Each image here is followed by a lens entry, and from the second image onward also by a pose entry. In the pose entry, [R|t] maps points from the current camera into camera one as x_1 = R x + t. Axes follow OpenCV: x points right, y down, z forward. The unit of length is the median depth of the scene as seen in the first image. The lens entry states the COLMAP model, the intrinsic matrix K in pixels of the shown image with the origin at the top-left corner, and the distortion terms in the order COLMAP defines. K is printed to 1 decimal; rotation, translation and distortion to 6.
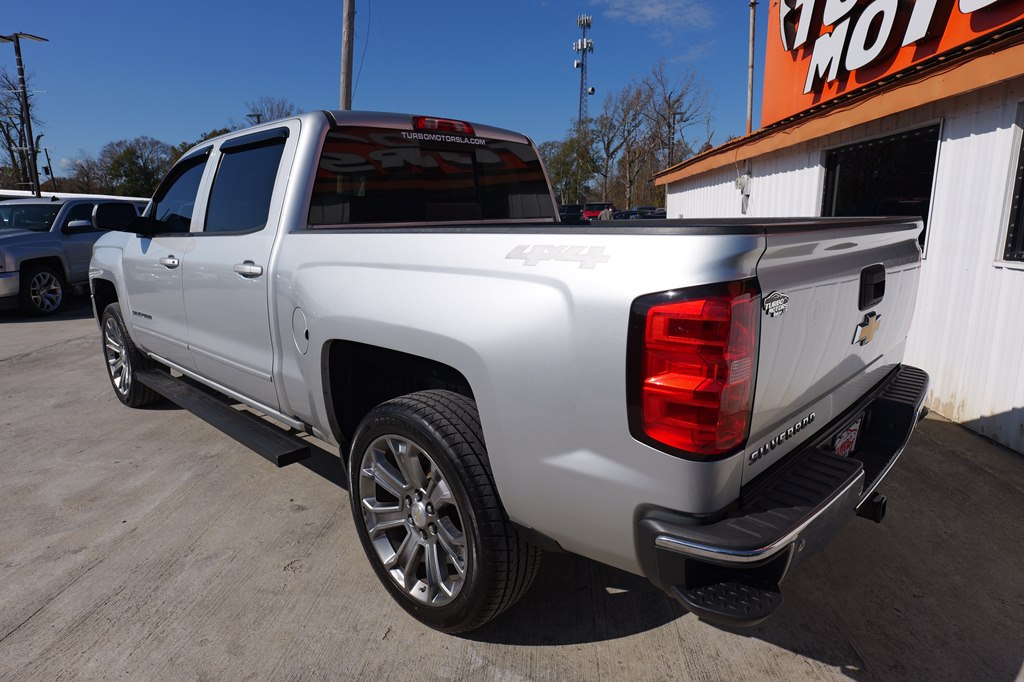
lens RADIAL K [[596.9, 0, 513.3], [0, 596.9, 337.0], [0, 0, 1]] dist [-0.001334, -0.000813]
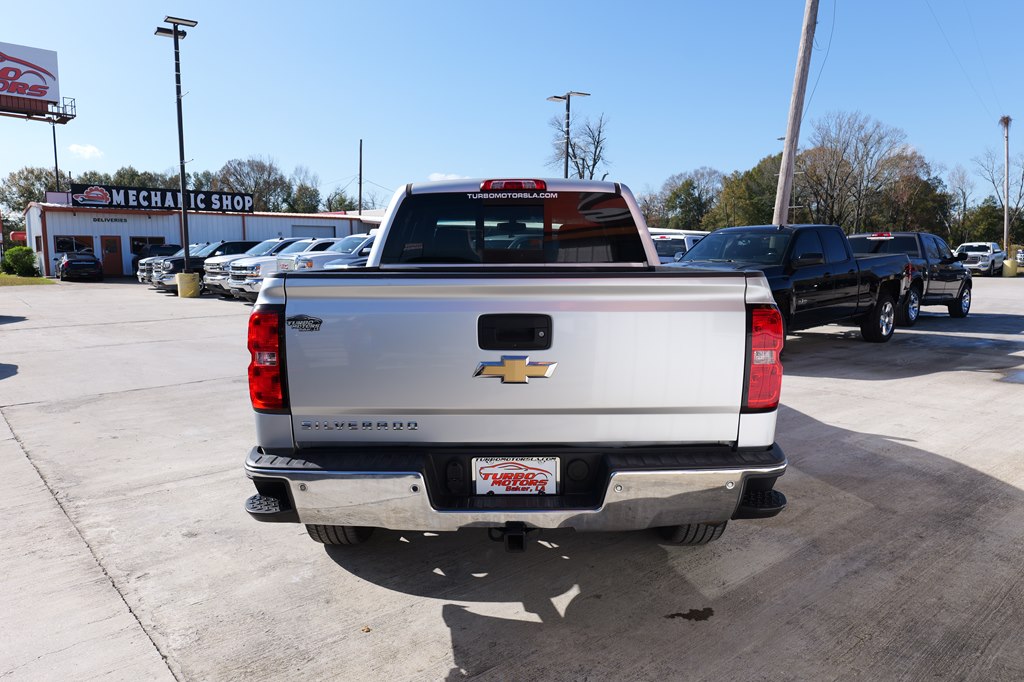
lens RADIAL K [[699.3, 0, 512.0], [0, 699.3, 341.0], [0, 0, 1]] dist [0.007462, -0.002051]
pose [[0.698205, 0.105052, -0.708148, 0.763580], [-0.153322, 0.988166, -0.004578, -0.031924], [0.699287, 0.111771, 0.706049, 0.035353]]
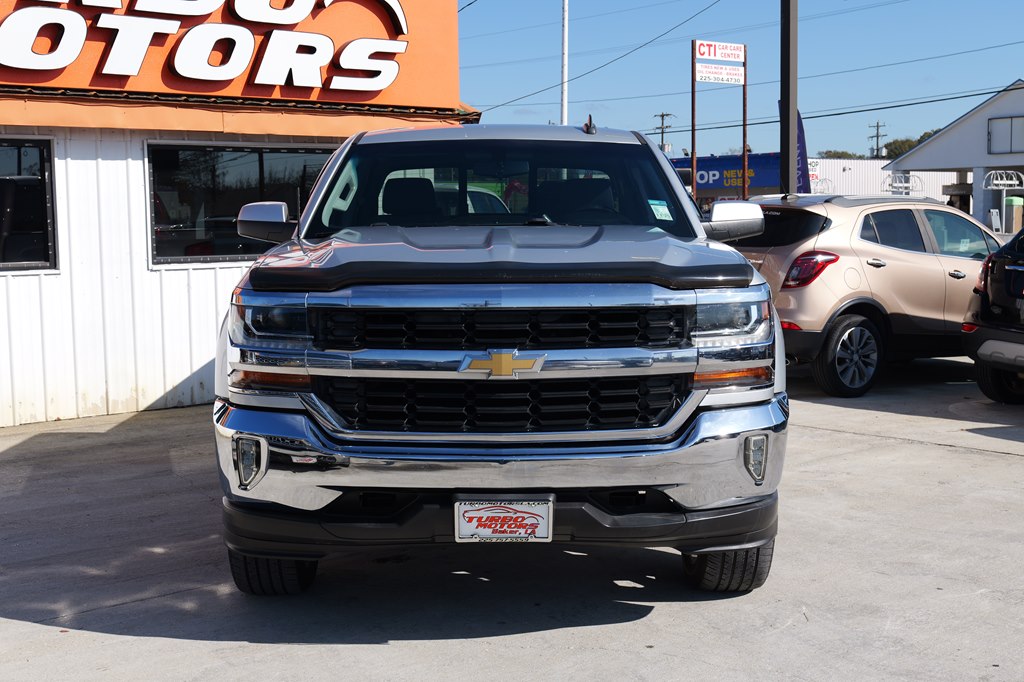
lens RADIAL K [[1334.3, 0, 511.6], [0, 1334.3, 341.8], [0, 0, 1]] dist [-0.003575, -0.017030]
pose [[-0.703064, -0.050388, 0.709339, -1.643301], [0.157805, 0.961562, 0.224714, -0.470701], [-0.693396, 0.269925, -0.668088, 2.334479]]
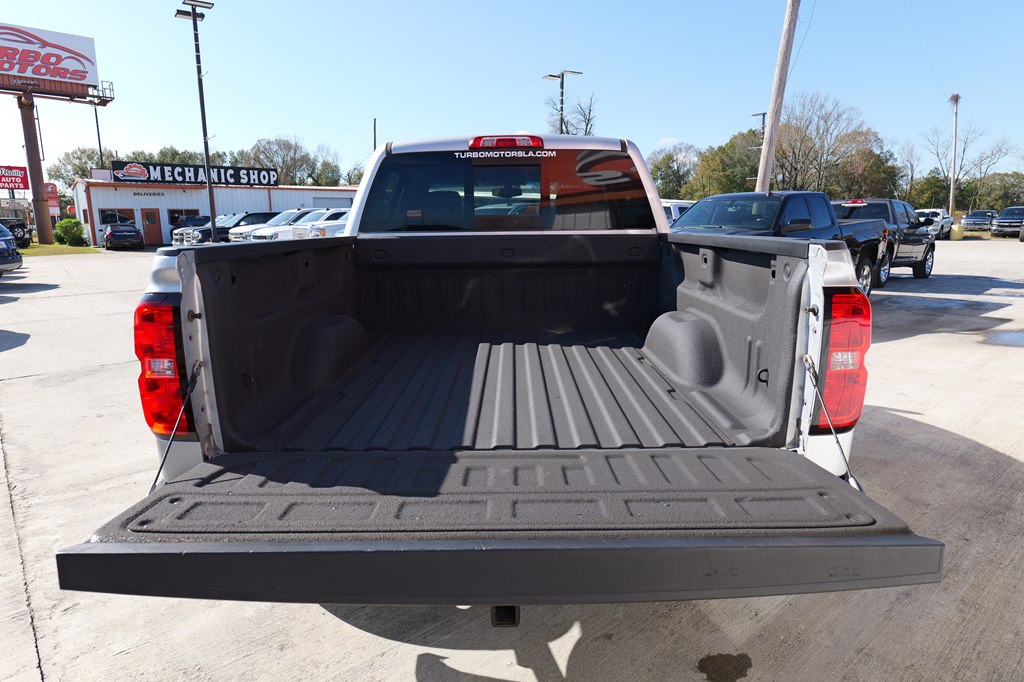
lens RADIAL K [[610.2, 0, 515.7], [0, 610.2, 344.4], [0, 0, 1]] dist [-0.006811, 0.002724]
pose [[0.702153, 0.151530, -0.695716, 0.592580], [-0.145624, 0.987000, 0.068001, -0.062988], [0.696976, 0.053565, 0.715091, 0.213848]]
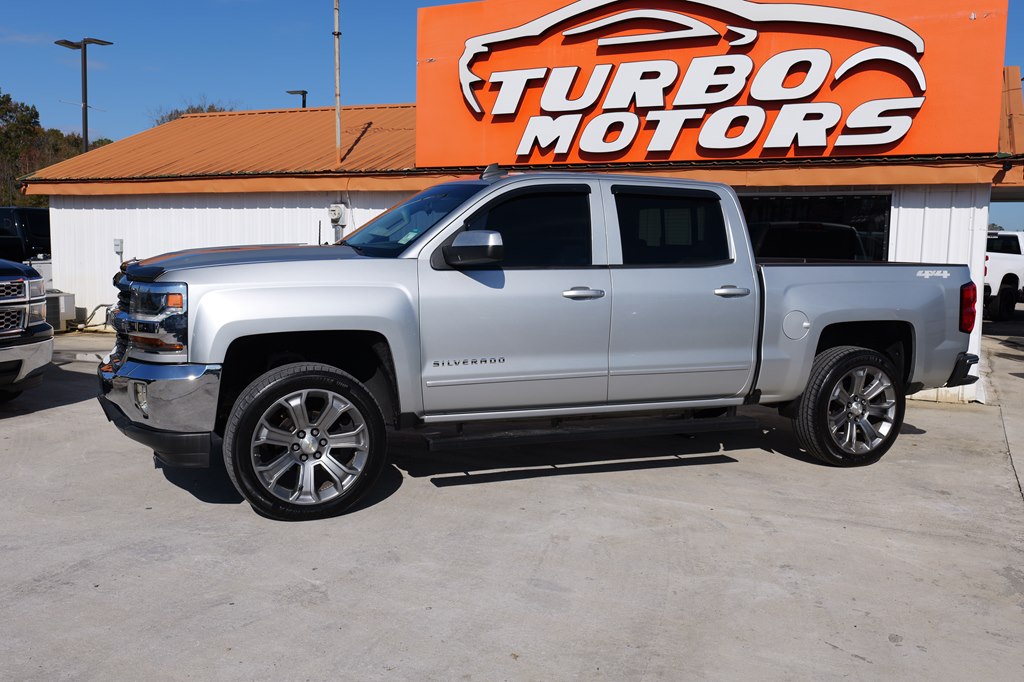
lens RADIAL K [[906.2, 0, 511.3], [0, 906.2, 336.7], [0, 0, 1]] dist [-0.000376, -0.001998]
pose [[0.389000, -0.072804, 0.918357, -1.861421], [0.157986, 0.987376, 0.011355, -0.082643], [-0.907590, 0.140670, 0.395591, 0.468177]]
